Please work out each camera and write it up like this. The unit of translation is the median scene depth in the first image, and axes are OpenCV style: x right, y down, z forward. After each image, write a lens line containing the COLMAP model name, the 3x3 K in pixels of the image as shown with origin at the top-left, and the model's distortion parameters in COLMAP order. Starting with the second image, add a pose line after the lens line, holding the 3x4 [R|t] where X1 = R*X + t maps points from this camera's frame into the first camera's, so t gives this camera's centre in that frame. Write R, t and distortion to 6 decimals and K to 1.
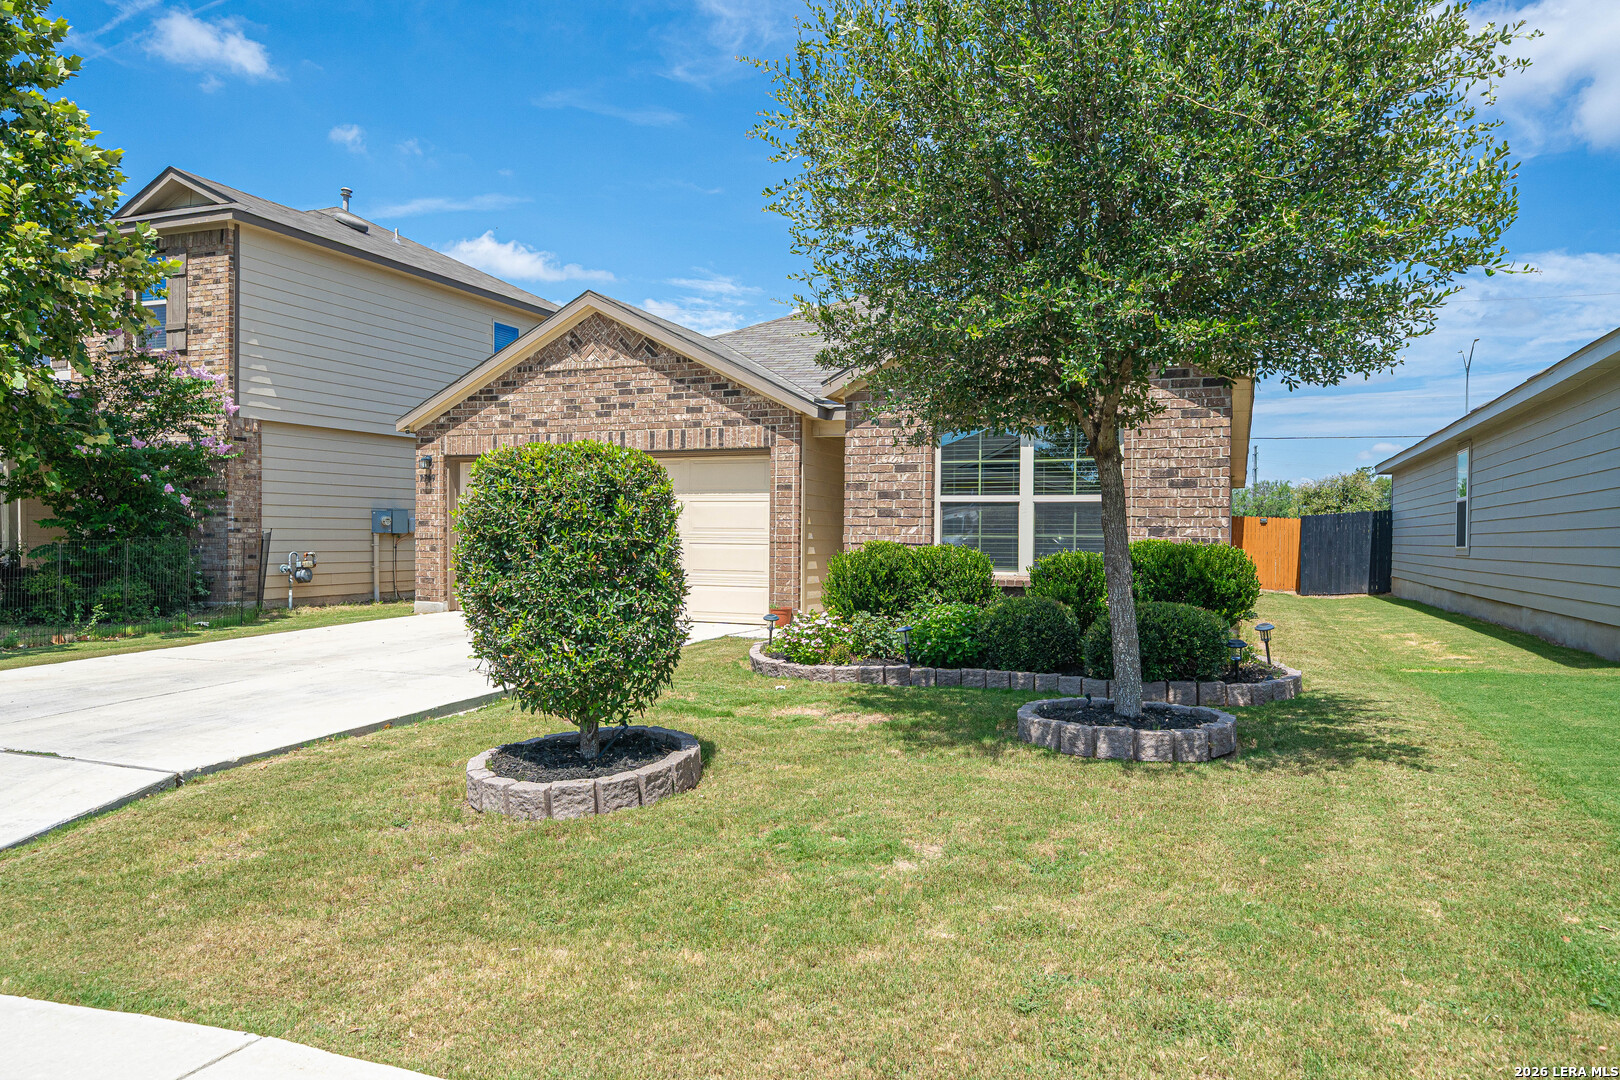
lens RADIAL K [[1137.7, 0, 814.9], [0, 1137.7, 553.8], [0, 0, 1]] dist [0.001941, -0.000673]
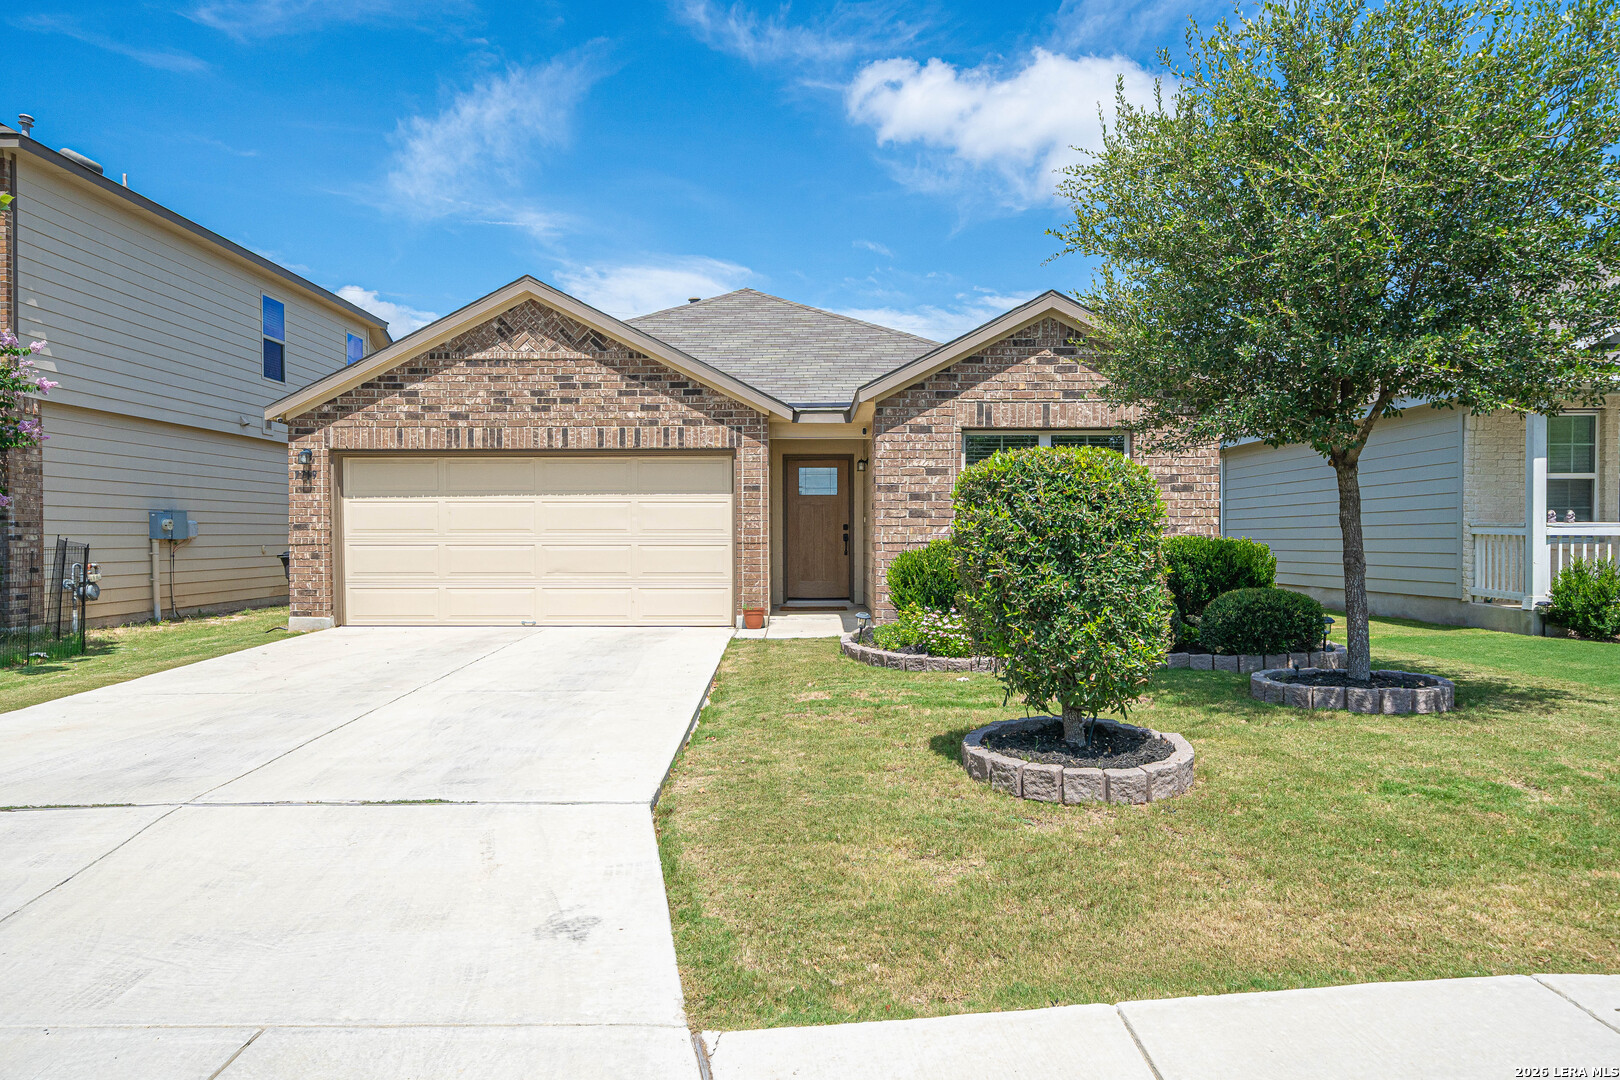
lens RADIAL K [[1135.1, 0, 836.5], [0, 1135.1, 547.0], [0, 0, 1]] dist [-0.002650, 0.004747]
pose [[0.919073, -0.013715, 0.393850, -0.335930], [0.016291, 0.999862, -0.003198, -0.002215], [-0.393751, 0.009356, 0.919169, 0.049437]]
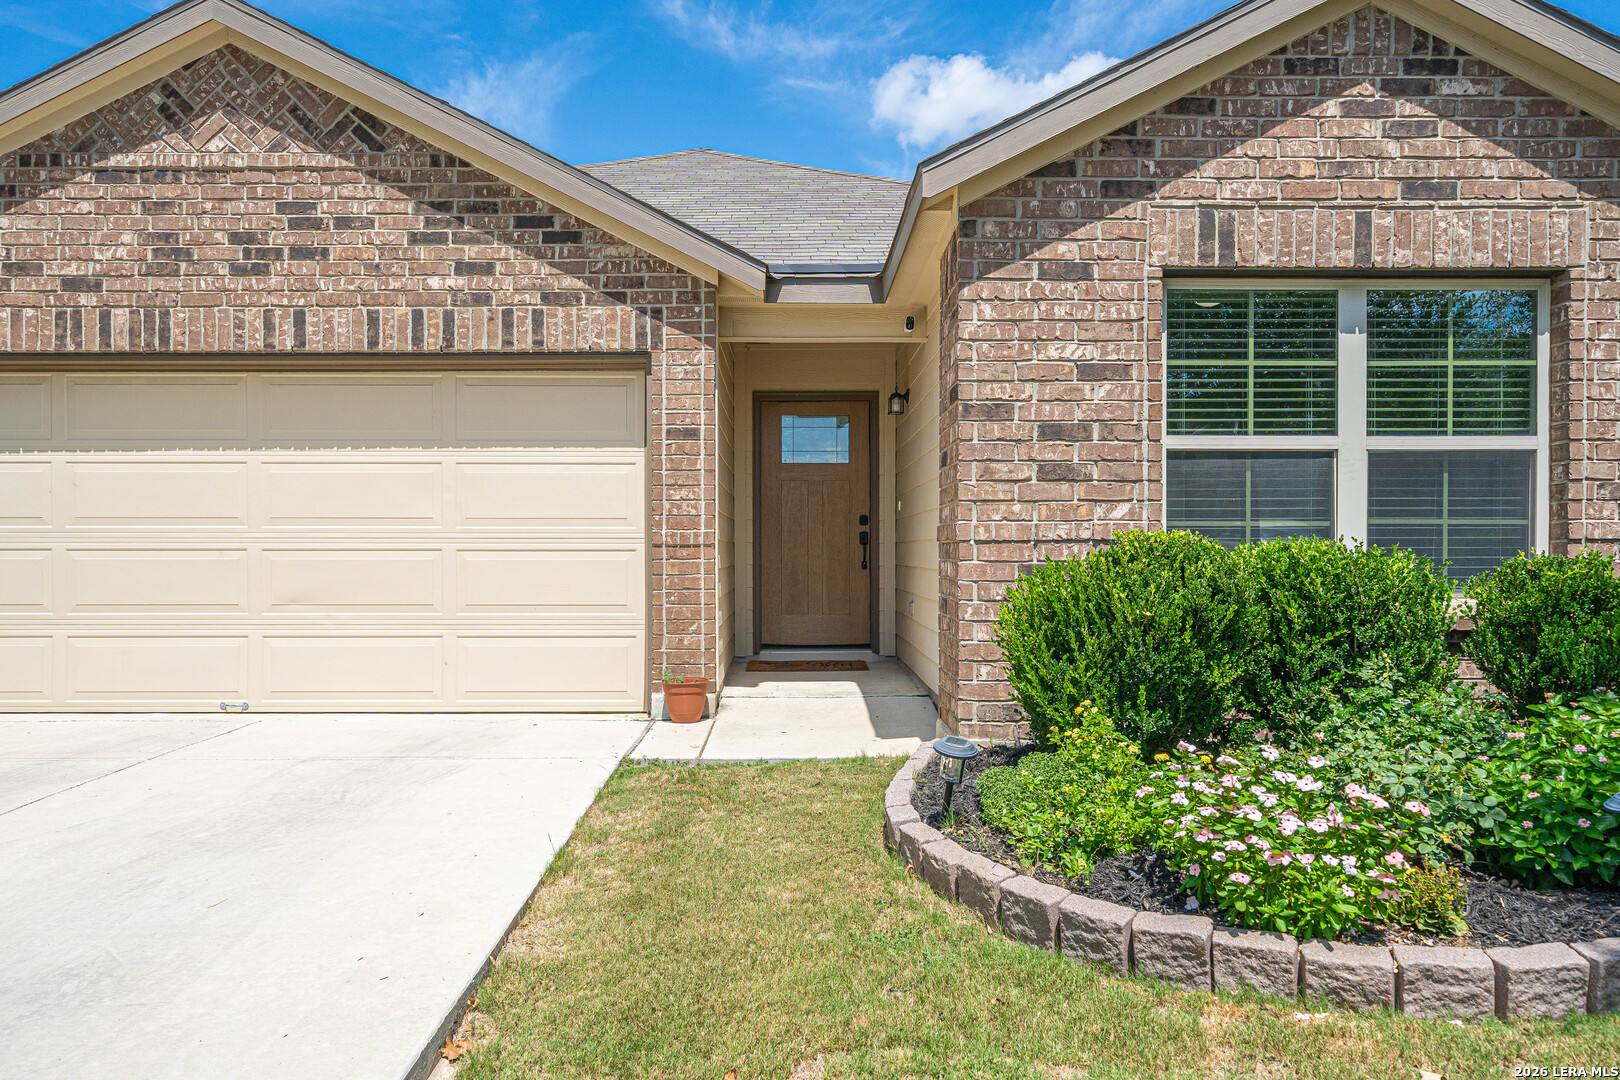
lens RADIAL K [[1137.7, 0, 814.9], [0, 1137.7, 553.8], [0, 0, 1]] dist [0.001941, -0.000673]
pose [[0.922535, -0.011845, 0.385731, -0.156412], [0.016017, 0.999843, -0.007603, -0.001802], [-0.385581, 0.013192, 0.922580, 0.500208]]
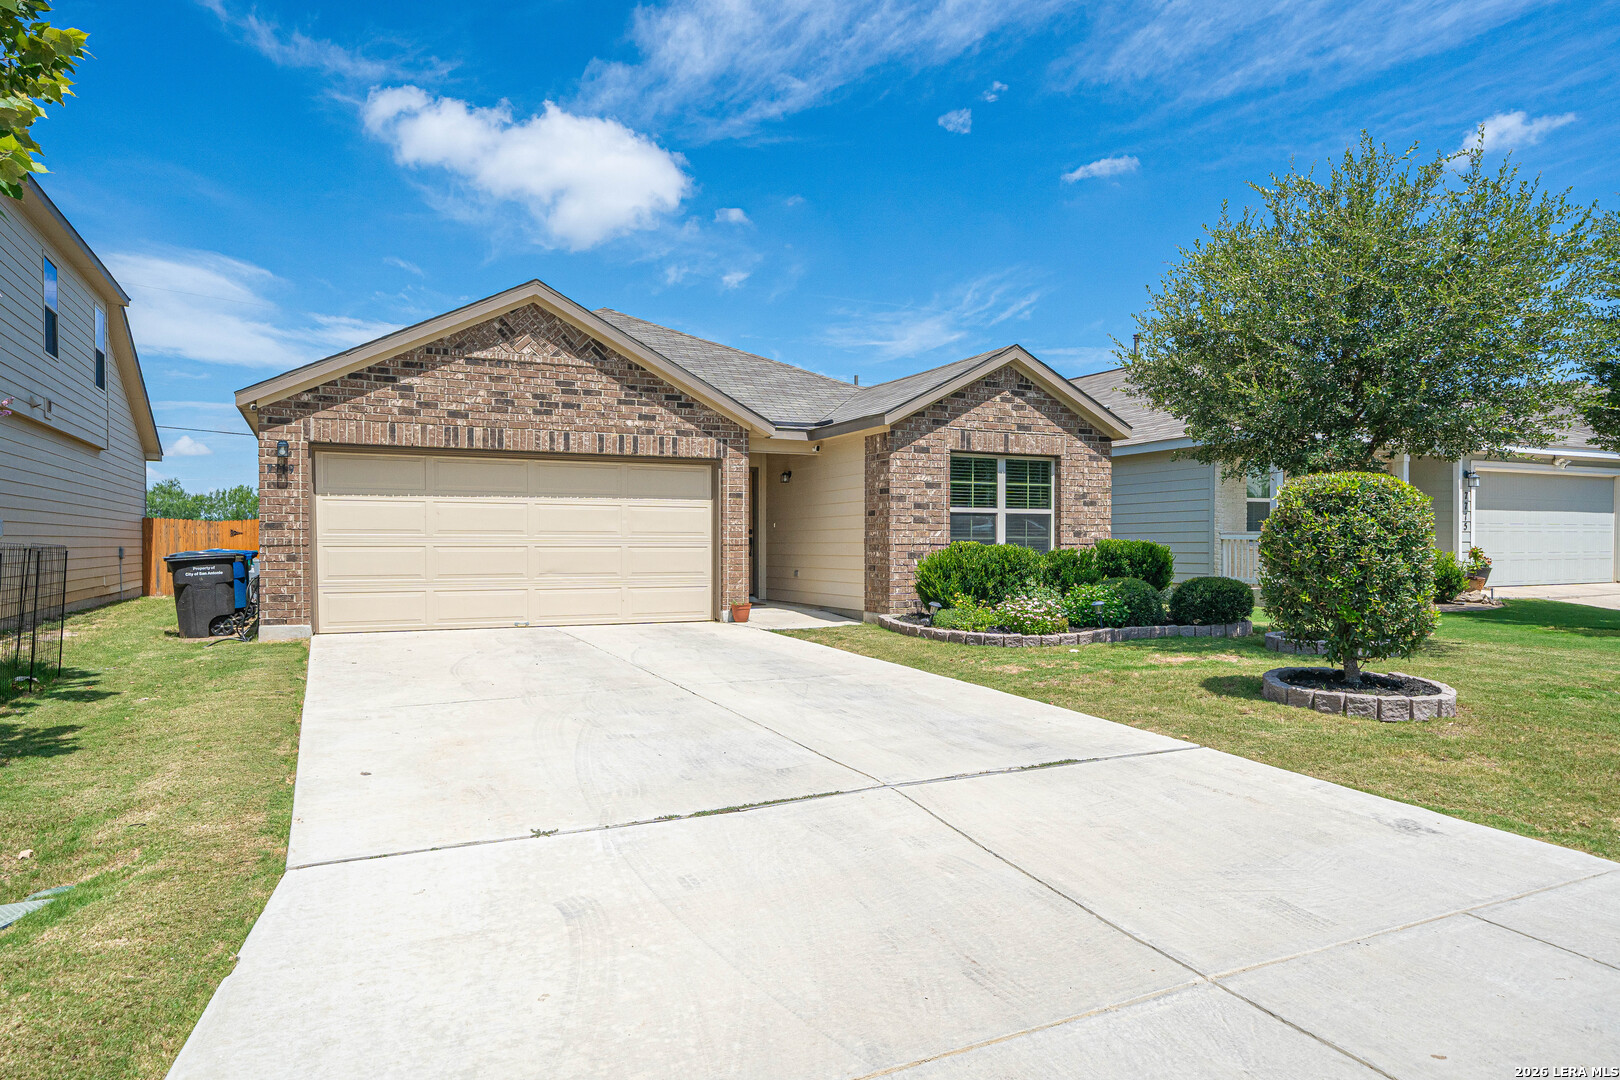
lens RADIAL K [[1000.9, 0, 848.0], [0, 1000.9, 544.5], [0, 0, 1]] dist [-0.001050, -0.002264]
pose [[0.644546, -0.007908, 0.764525, -0.669421], [0.018133, 0.999823, -0.004946, -0.003611], [-0.764350, 0.017051, 0.644576, 0.273833]]
